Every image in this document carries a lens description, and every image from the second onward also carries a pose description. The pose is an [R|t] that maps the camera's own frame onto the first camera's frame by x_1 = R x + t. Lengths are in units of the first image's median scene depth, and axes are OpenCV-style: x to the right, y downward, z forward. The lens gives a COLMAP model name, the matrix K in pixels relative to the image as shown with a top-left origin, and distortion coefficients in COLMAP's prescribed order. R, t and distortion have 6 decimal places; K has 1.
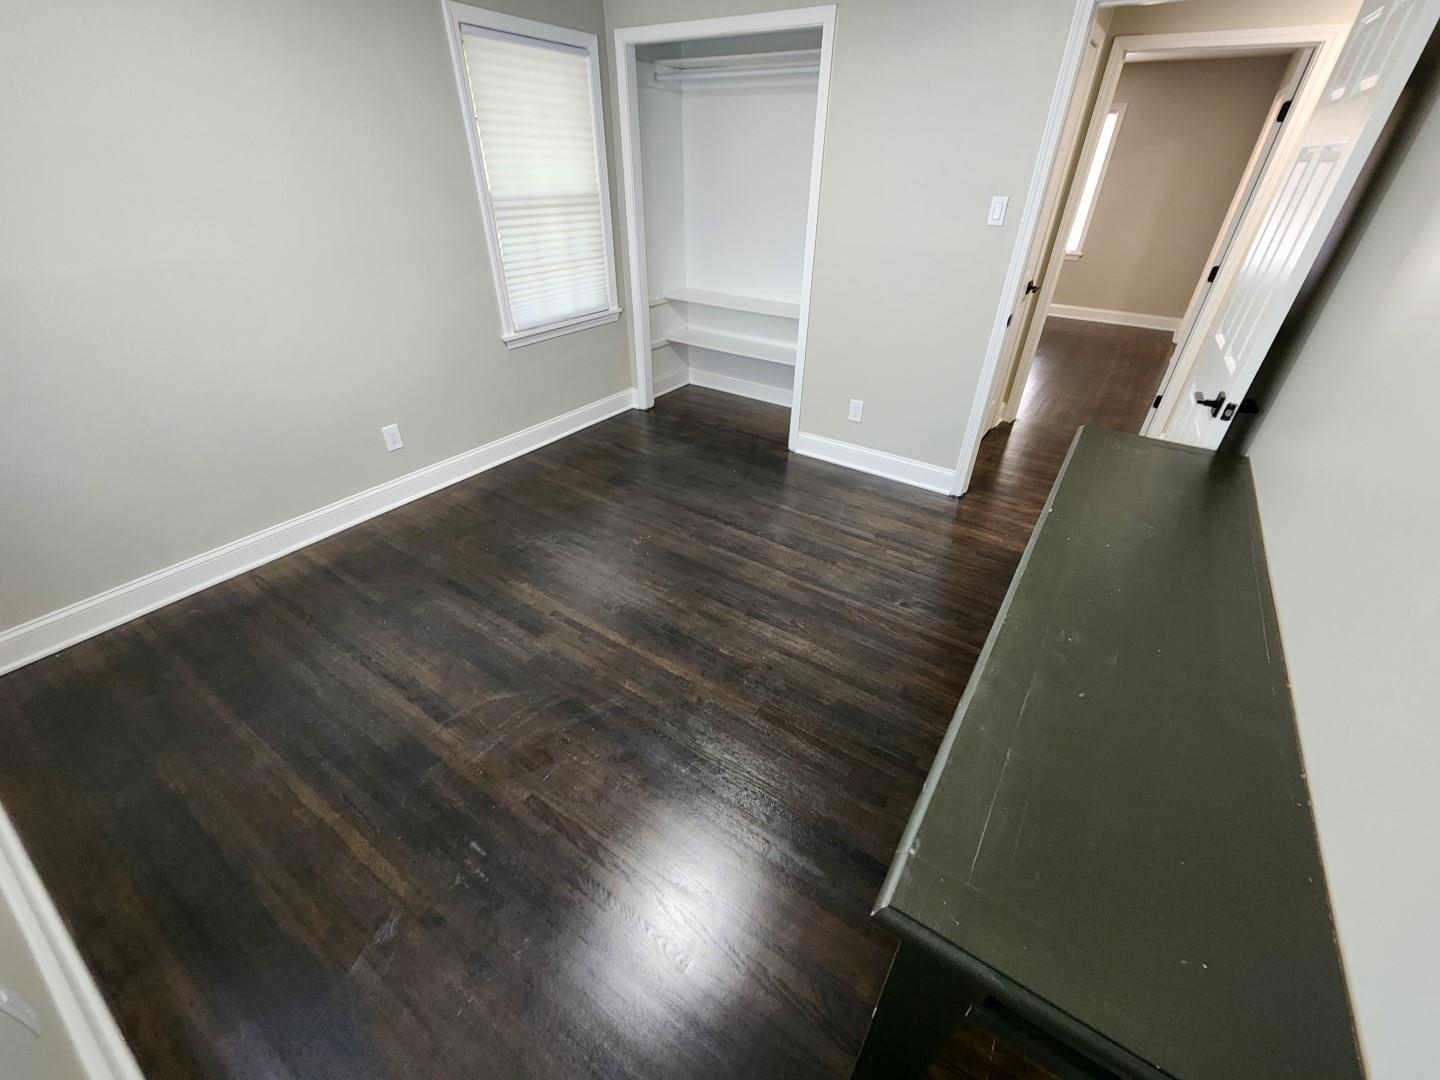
lens RADIAL K [[590.3, 0, 743.6], [0, 590.3, 530.8], [0, 0, 1]] dist [0.008344, -0.001022]
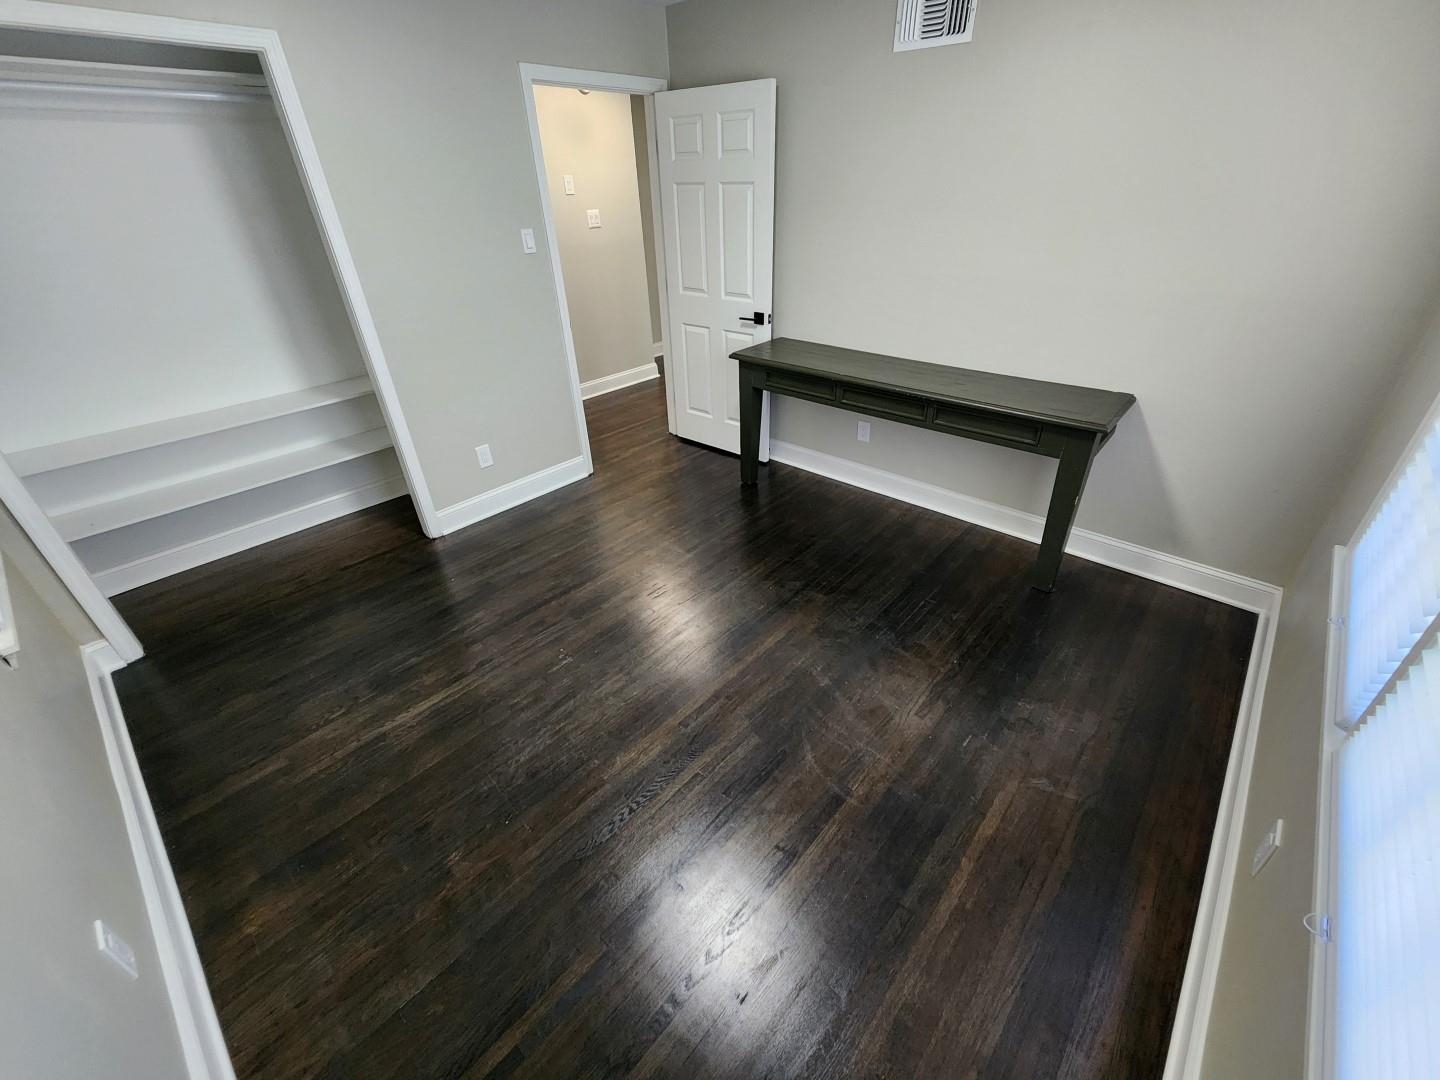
lens RADIAL K [[590.3, 0, 738.9], [0, 590.3, 533.9], [0, 0, 1]] dist [0.008344, -0.001022]
pose [[0.143987, -0.529694, 0.835878, -0.721528], [0.552789, 0.743657, 0.376031, -0.282261], [-0.820788, 0.407921, 0.399886, 0.393017]]
